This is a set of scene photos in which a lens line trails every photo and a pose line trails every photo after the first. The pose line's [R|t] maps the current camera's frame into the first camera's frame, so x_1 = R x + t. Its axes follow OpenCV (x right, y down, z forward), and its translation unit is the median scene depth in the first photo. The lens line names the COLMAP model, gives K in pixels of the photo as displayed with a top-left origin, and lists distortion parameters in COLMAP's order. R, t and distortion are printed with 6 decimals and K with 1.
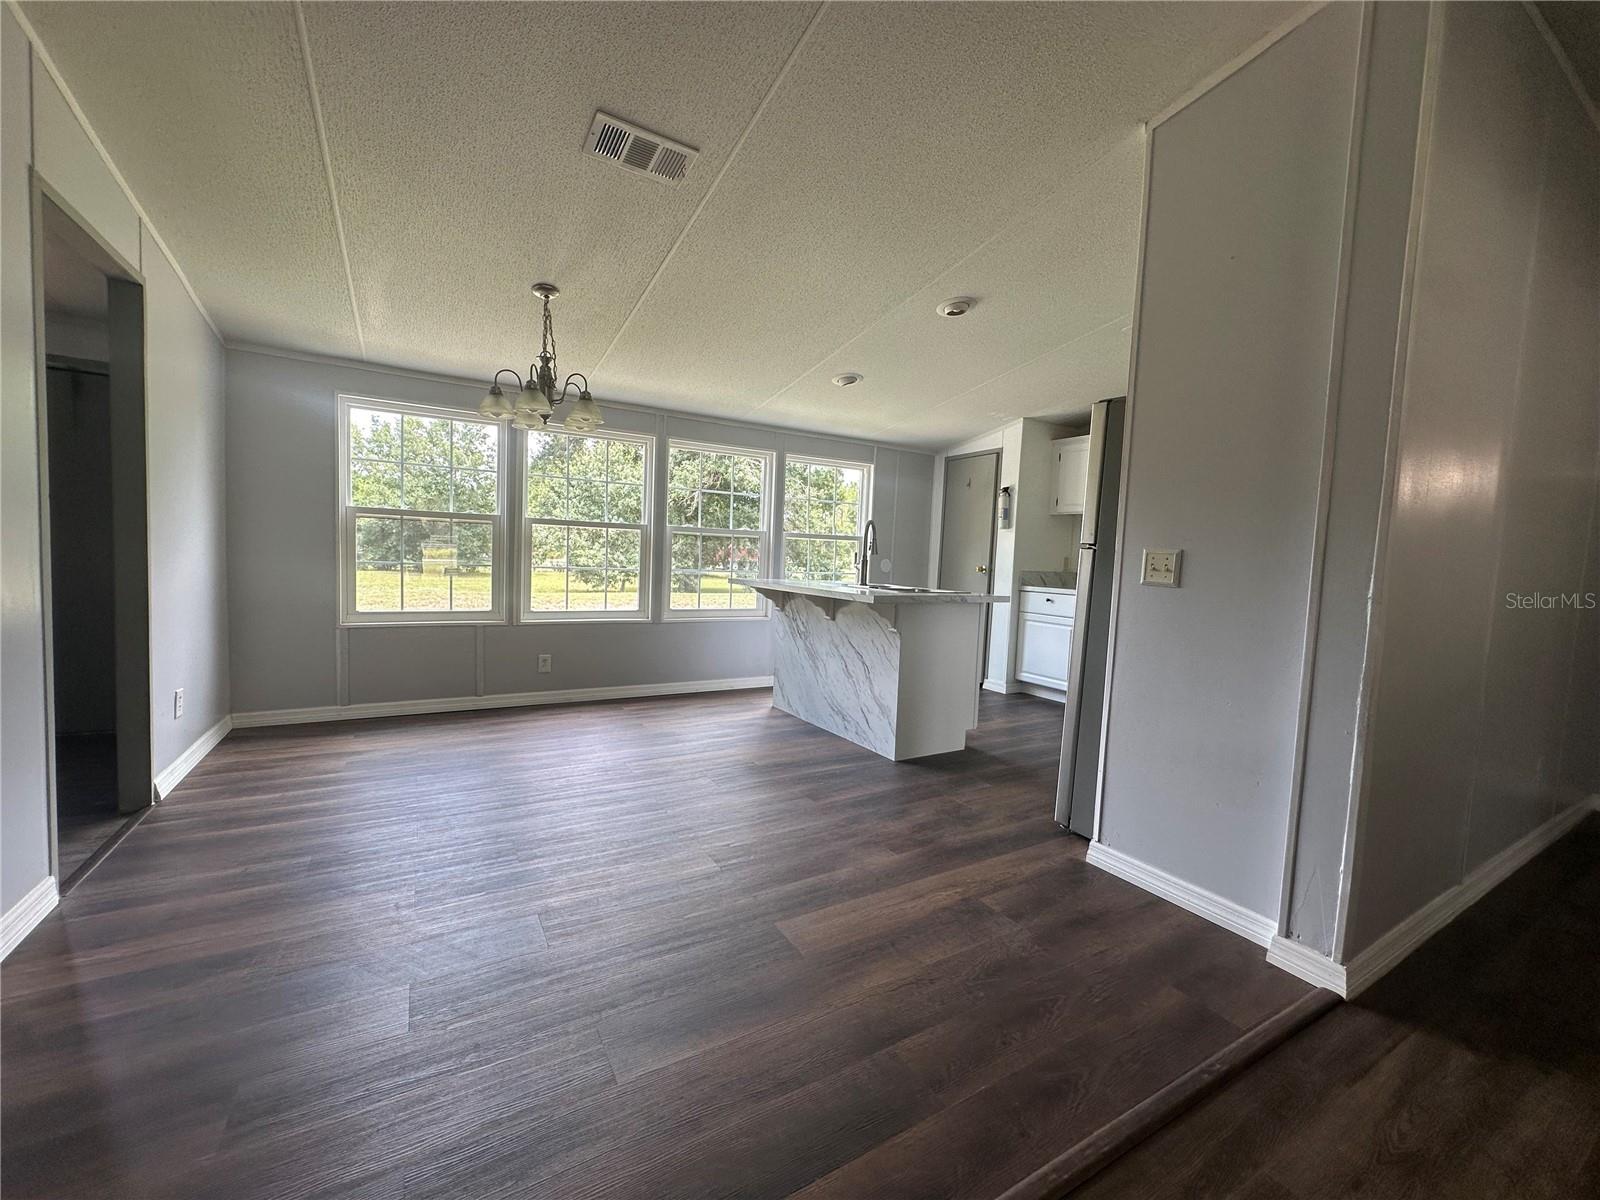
lens RADIAL K [[639.4, 0, 795.0], [0, 639.4, 599.3], [0, 0, 1]] dist [0.001635, 0.000594]
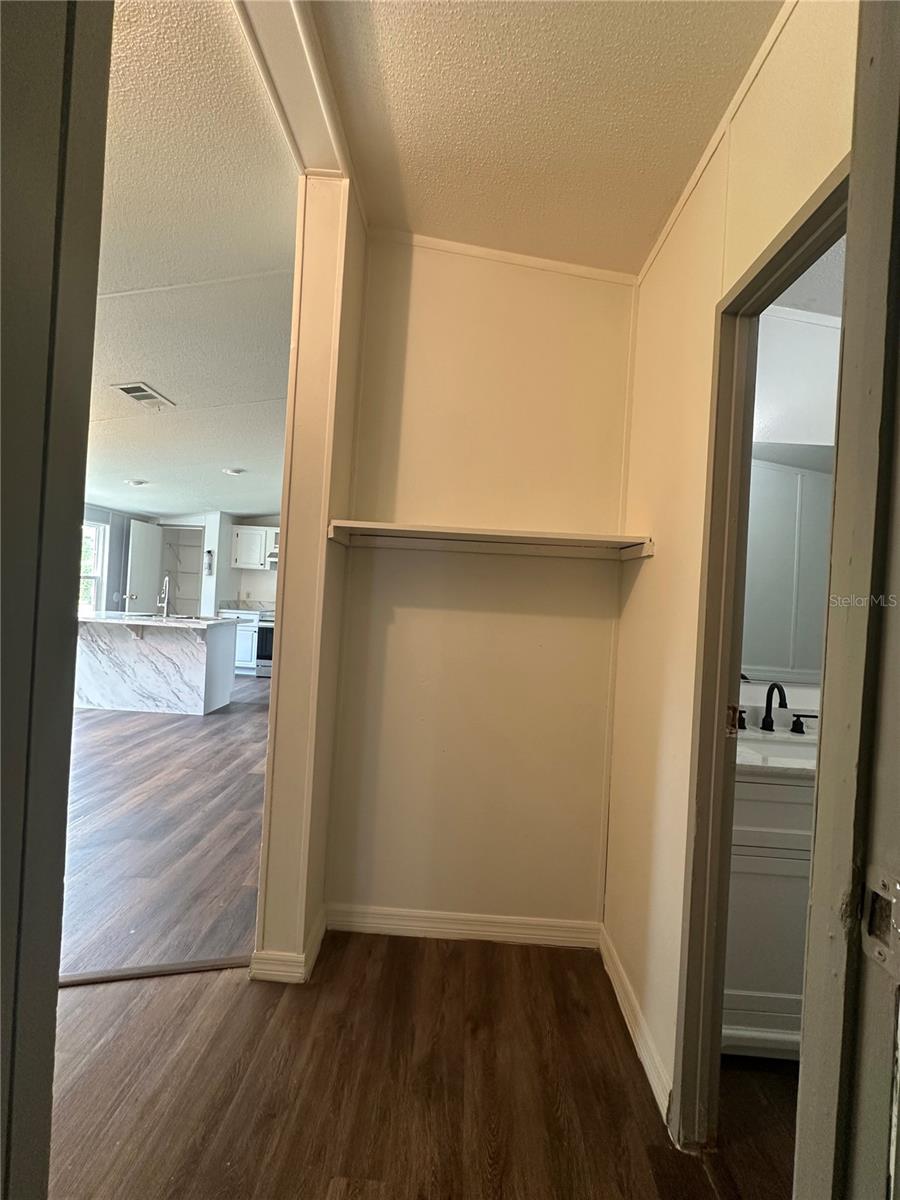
lens RADIAL K [[479.6, 0, 451.6], [0, 479.6, 596.8], [0, 0, 1]] dist [0.001635, 0.000594]
pose [[0.537215, -0.011852, 0.843362, -0.595129], [0.025169, 0.999681, -0.001984, -0.057004], [-0.843069, 0.022292, 0.537342, -0.309529]]
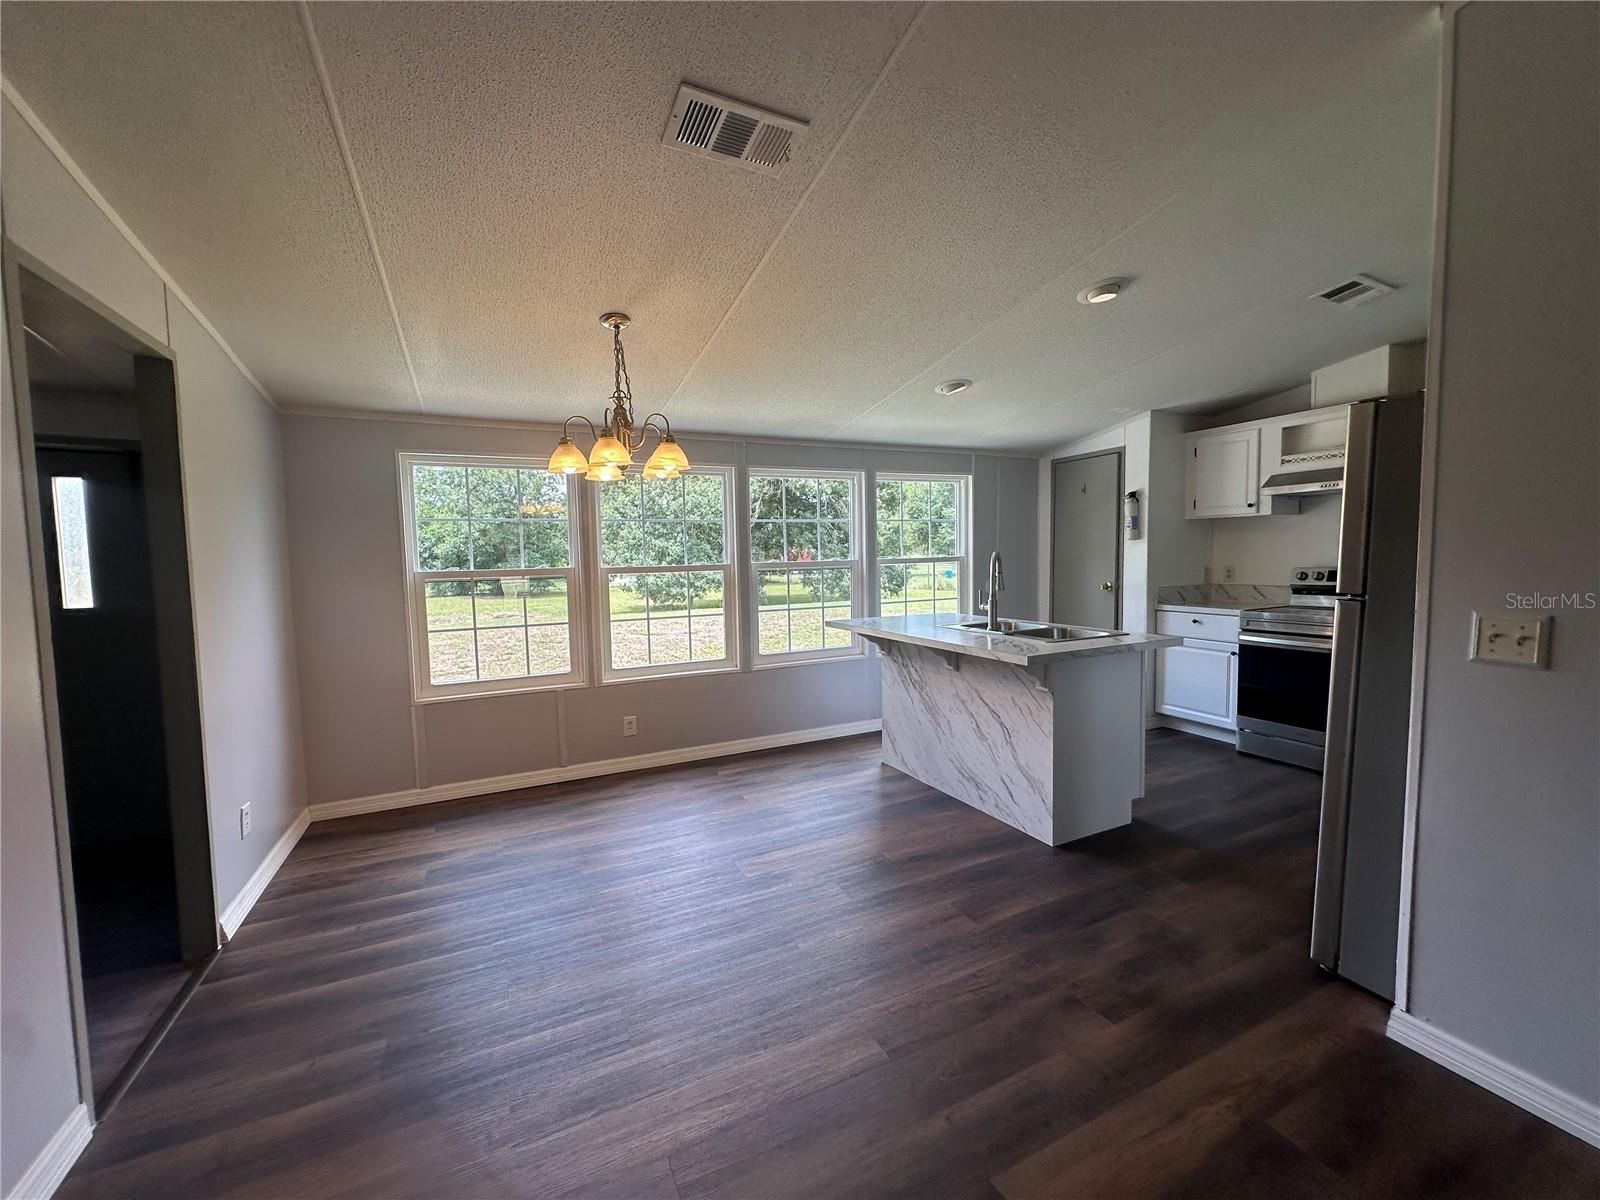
lens RADIAL K [[639.4, 0, 797.4], [0, 639.4, 600.4], [0, 0, 1]] dist [0.001635, 0.000594]
pose [[0.994404, -0.055433, -0.089928, -0.080415], [0.055665, 0.998449, 0.000079, -0.083095], [0.089784, -0.005084, 0.995948, 0.147336]]
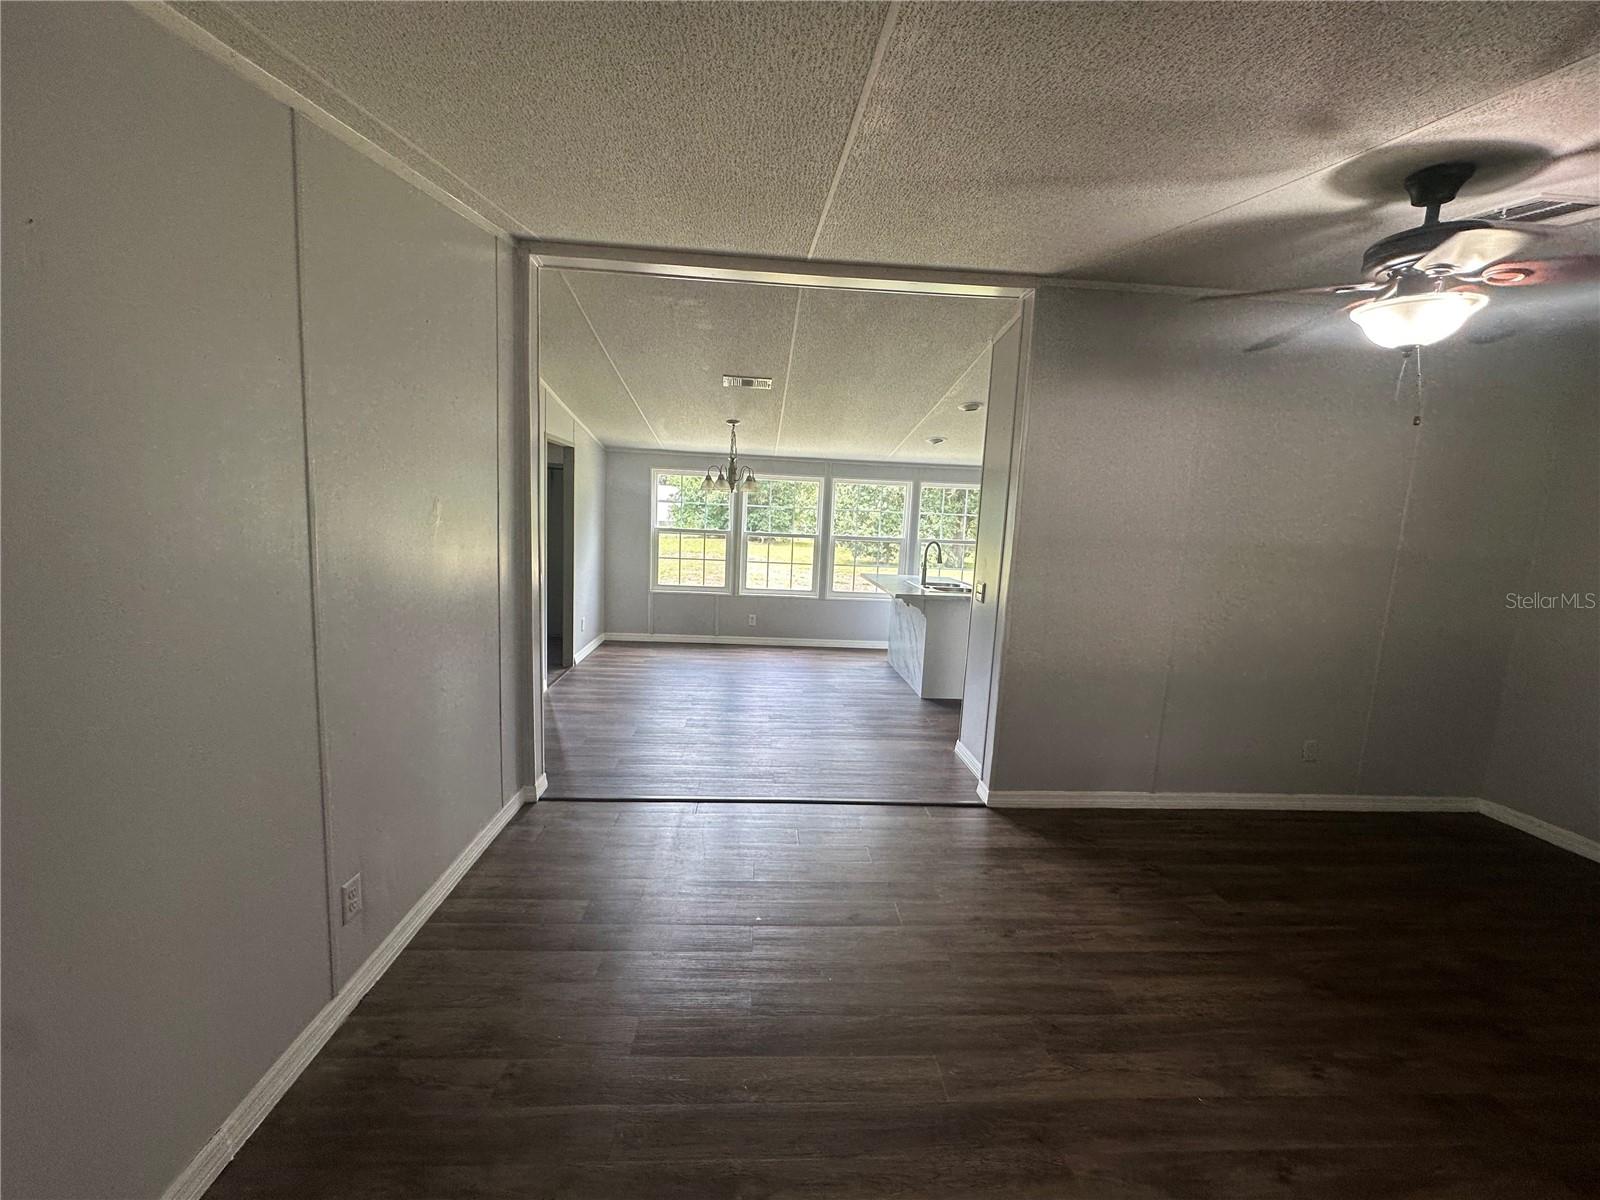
lens RADIAL K [[639.4, 0, 794.6], [0, 639.4, 600.7], [0, 0, 1]] dist [0.001635, 0.000594]
pose [[0.891144, 0.064410, -0.449126, 0.568178], [-0.041578, 0.997300, 0.060528, -0.069968], [0.451812, -0.035266, 0.891416, -0.537513]]
